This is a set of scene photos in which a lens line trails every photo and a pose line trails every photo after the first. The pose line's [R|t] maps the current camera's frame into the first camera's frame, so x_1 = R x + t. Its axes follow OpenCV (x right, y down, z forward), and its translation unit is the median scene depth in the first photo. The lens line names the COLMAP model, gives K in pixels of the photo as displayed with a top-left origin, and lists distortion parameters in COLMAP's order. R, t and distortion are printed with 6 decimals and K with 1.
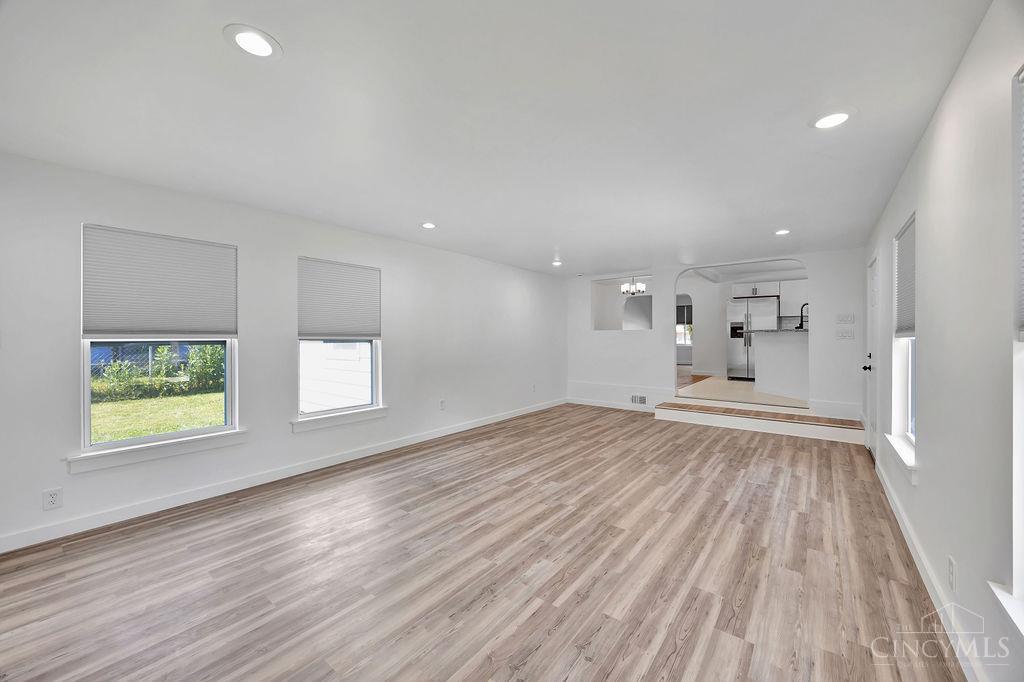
lens RADIAL K [[390.4, 0, 516.4], [0, 390.4, 341.4], [0, 0, 1]] dist [-0.000604, -0.000001]
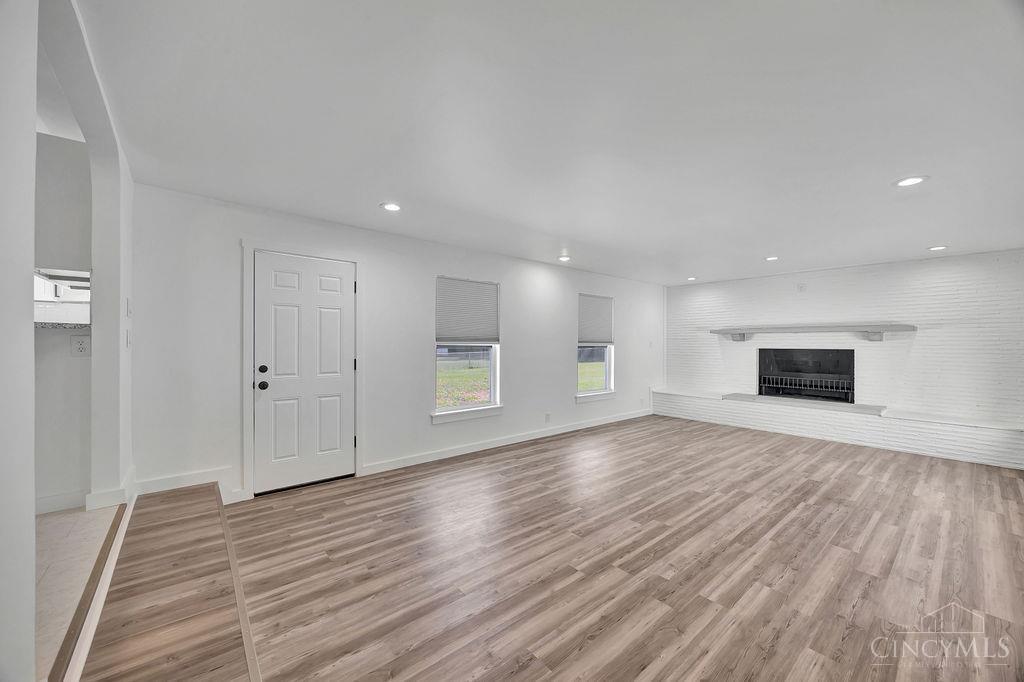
lens RADIAL K [[390.4, 0, 516.4], [0, 390.4, 341.4], [0, 0, 1]] dist [-0.000604, -0.000001]
pose [[-0.979091, -0.000920, 0.203422, 0.327918], [0.000104, 0.999987, 0.005023, -0.024169], [-0.203424, 0.004939, -0.979078, 1.952403]]
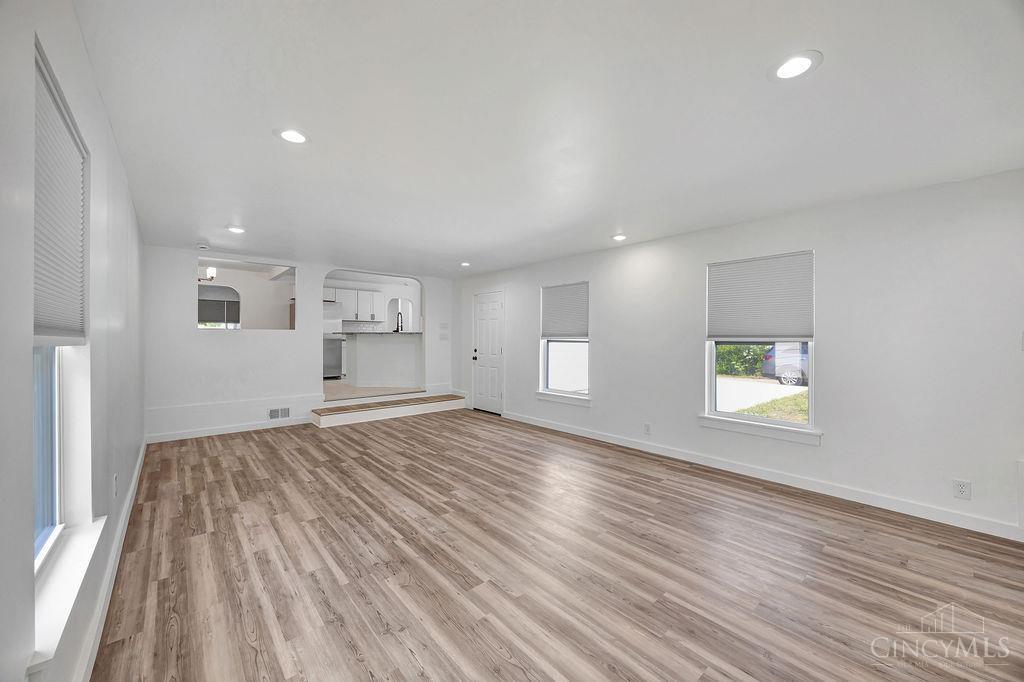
lens RADIAL K [[390.4, 0, 516.4], [0, 390.4, 341.4], [0, 0, 1]] dist [-0.000604, -0.000001]
pose [[0.187219, -0.004983, 0.982306, -0.766302], [0.006633, 0.999971, 0.003809, -0.007765], [-0.982296, 0.005802, 0.187246, 0.633228]]
